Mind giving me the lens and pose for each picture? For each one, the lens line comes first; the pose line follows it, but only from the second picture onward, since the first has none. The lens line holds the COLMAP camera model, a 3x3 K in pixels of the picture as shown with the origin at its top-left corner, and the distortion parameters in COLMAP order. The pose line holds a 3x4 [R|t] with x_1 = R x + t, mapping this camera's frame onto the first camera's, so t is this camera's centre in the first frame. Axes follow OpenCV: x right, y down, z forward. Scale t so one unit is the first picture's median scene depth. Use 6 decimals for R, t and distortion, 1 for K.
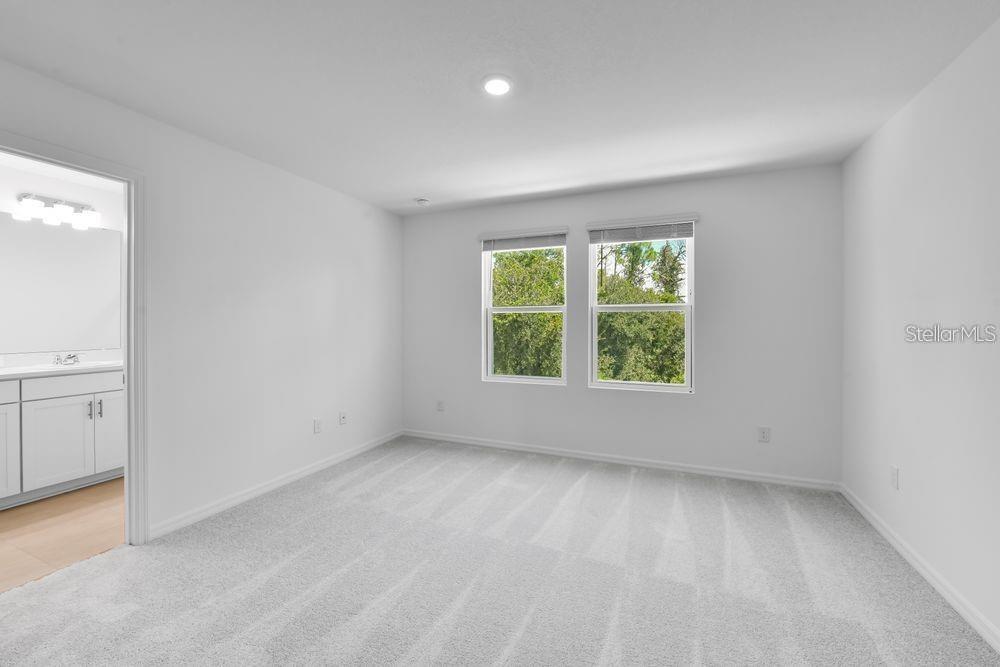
lens RADIAL K [[397.0, 0, 501.0], [0, 397.0, 325.9], [0, 0, 1]] dist [-0.005719, -0.002275]
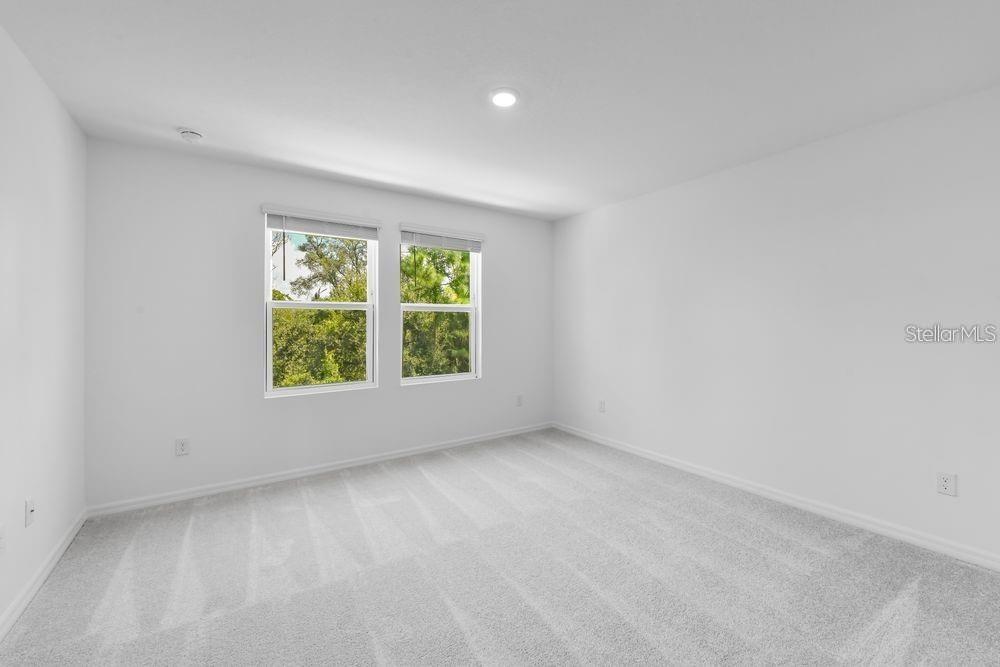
lens RADIAL K [[397.0, 0, 502.8], [0, 397.0, 325.2], [0, 0, 1]] dist [-0.005719, -0.002275]
pose [[0.542941, -0.002590, 0.839767, -0.477492], [0.010537, 0.999938, -0.003729, 0.007899], [-0.839705, 0.010873, 0.542934, 0.231788]]
